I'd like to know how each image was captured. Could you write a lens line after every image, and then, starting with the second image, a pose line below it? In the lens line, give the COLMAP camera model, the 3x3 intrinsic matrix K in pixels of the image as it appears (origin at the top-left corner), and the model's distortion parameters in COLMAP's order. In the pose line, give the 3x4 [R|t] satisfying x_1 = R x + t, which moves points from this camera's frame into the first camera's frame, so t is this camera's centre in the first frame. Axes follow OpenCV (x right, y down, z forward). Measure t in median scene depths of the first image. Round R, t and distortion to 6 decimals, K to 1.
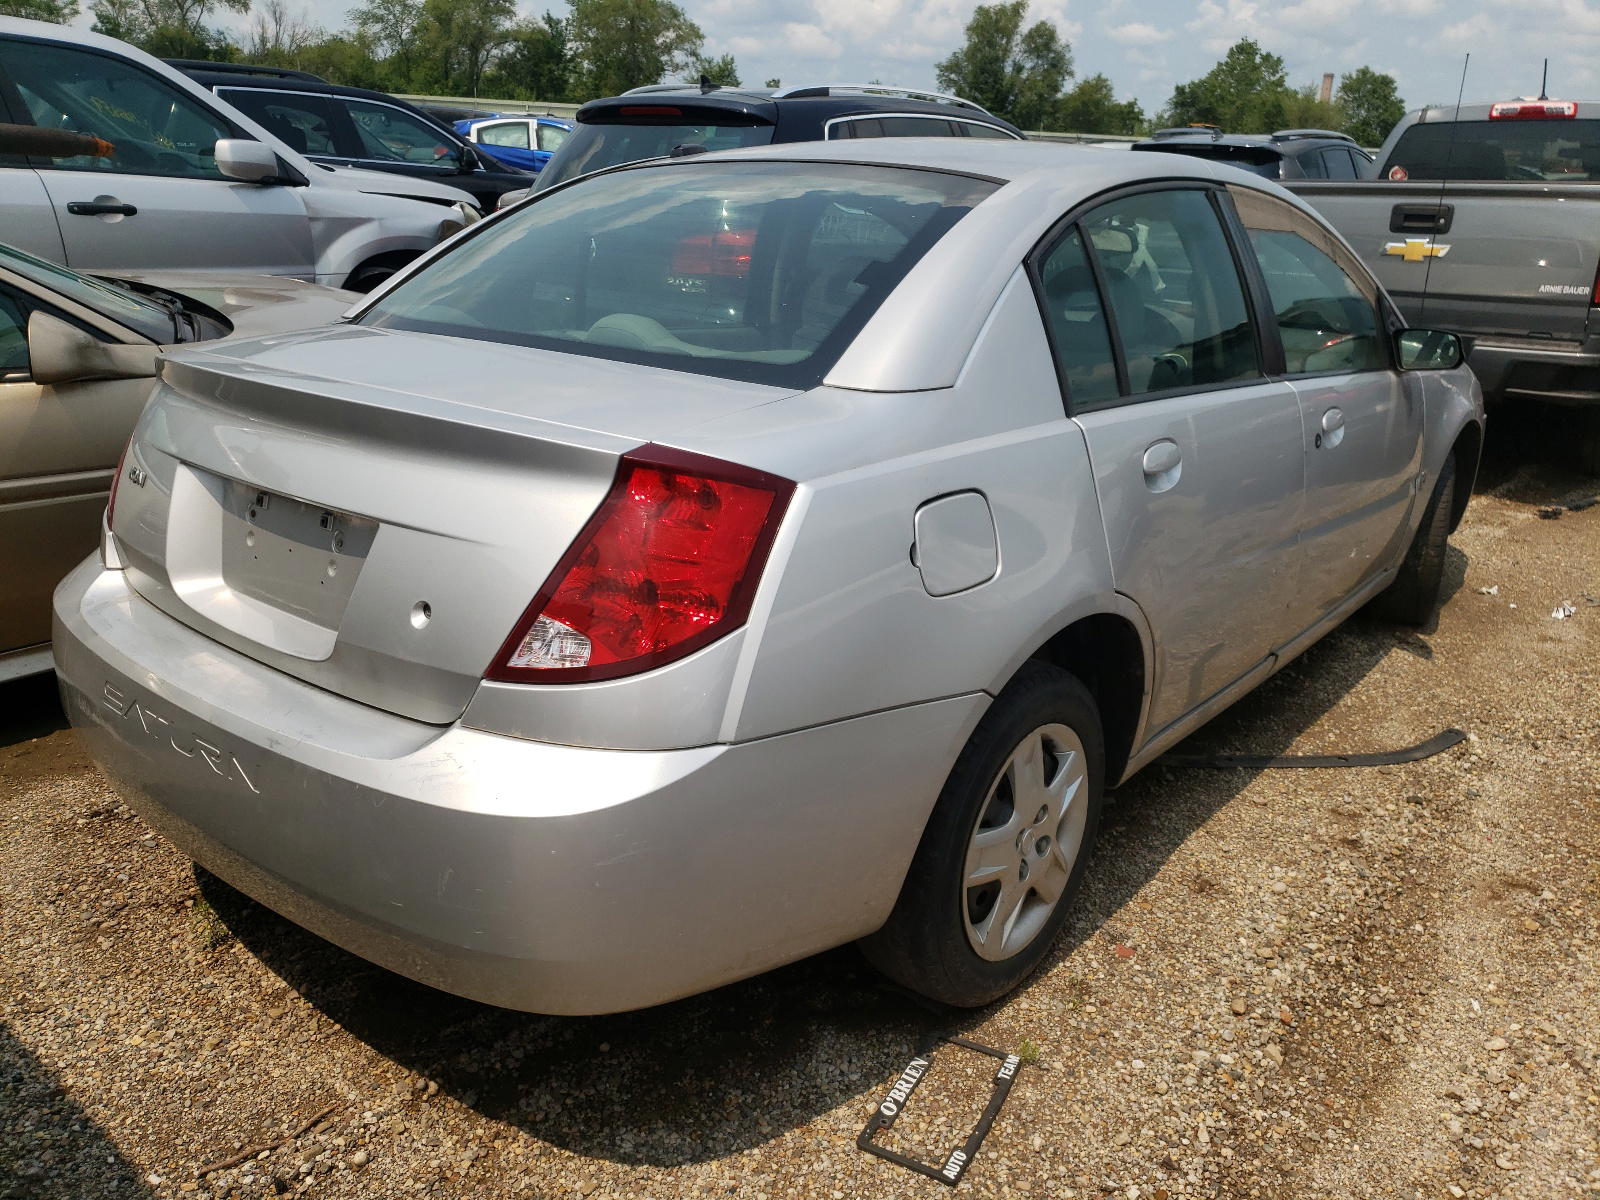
lens RADIAL K [[1248.3, 0, 795.9], [0, 1248.3, 604.2], [0, 0, 1]] dist [-0.038137, 0.070883]
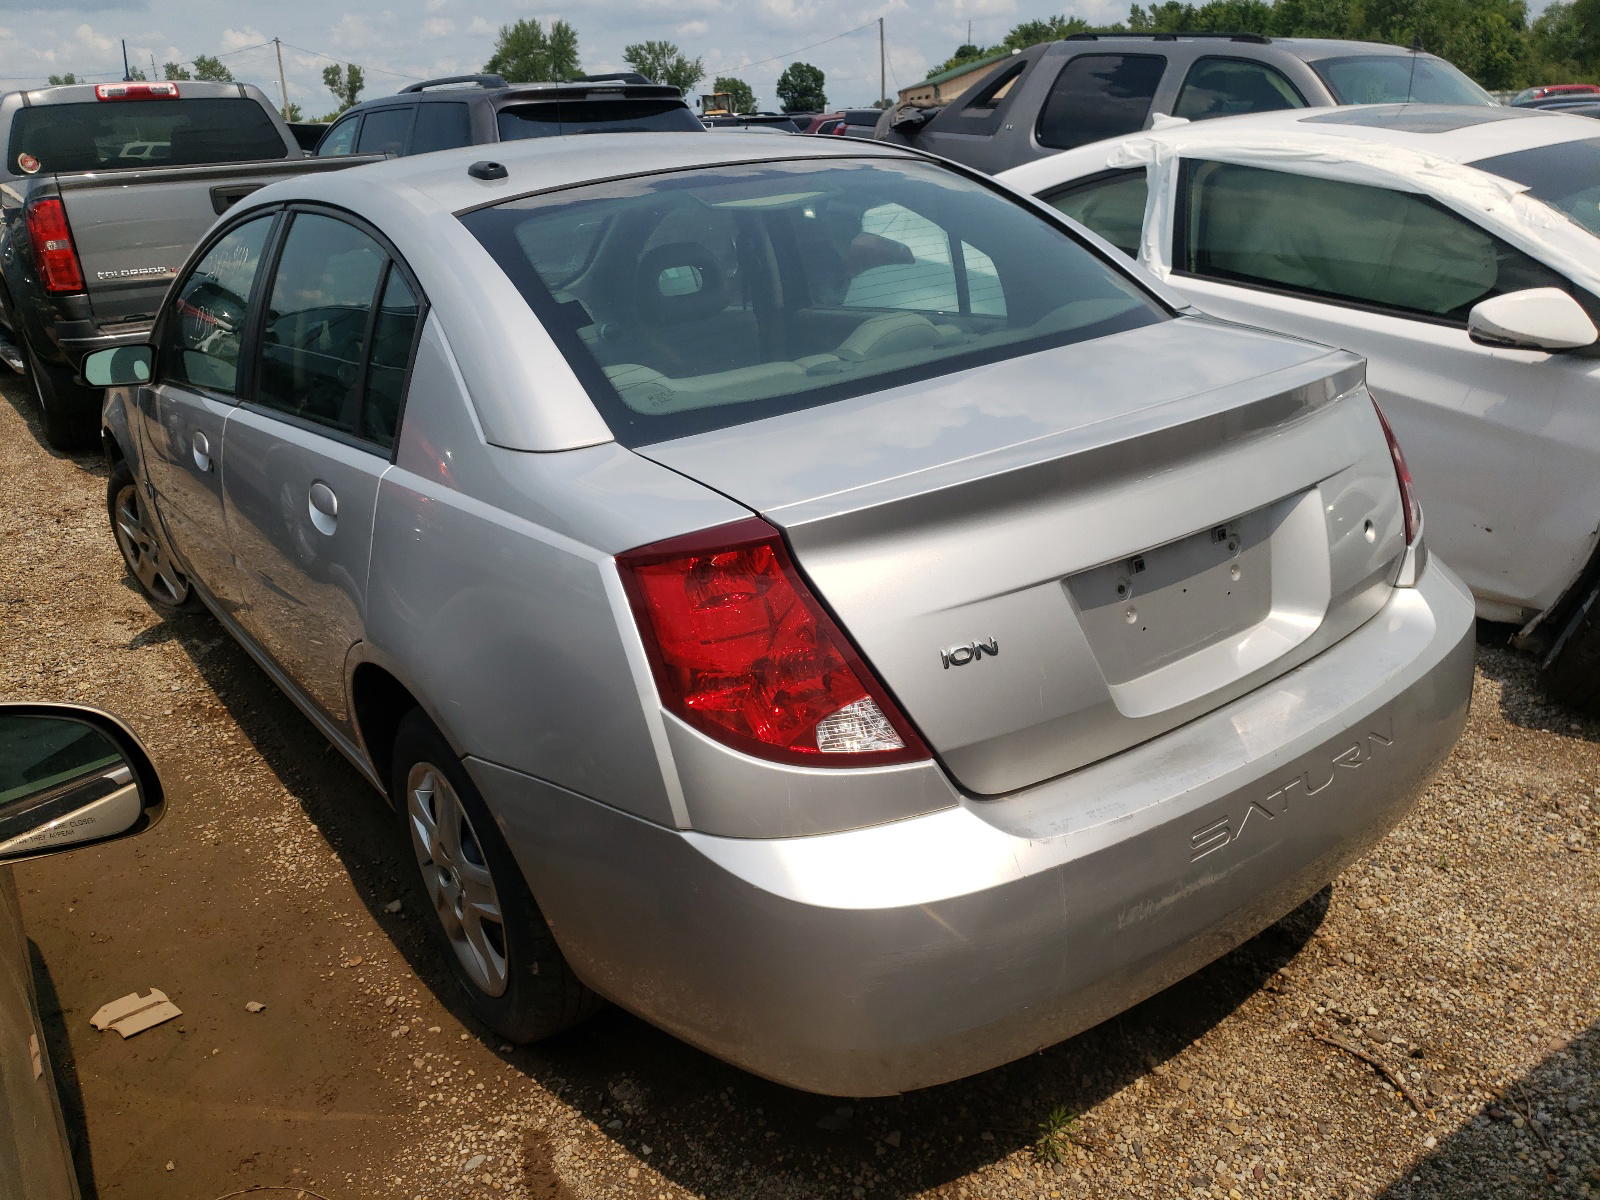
lens RADIAL K [[1248.3, 0, 795.9], [0, 1248.3, 604.2], [0, 0, 1]] dist [-0.038137, 0.070883]
pose [[0.264883, -0.399047, 0.877837, -1.217434], [0.382505, 0.879151, 0.284225, -0.384242], [-0.885170, 0.260491, 0.385510, 0.828102]]
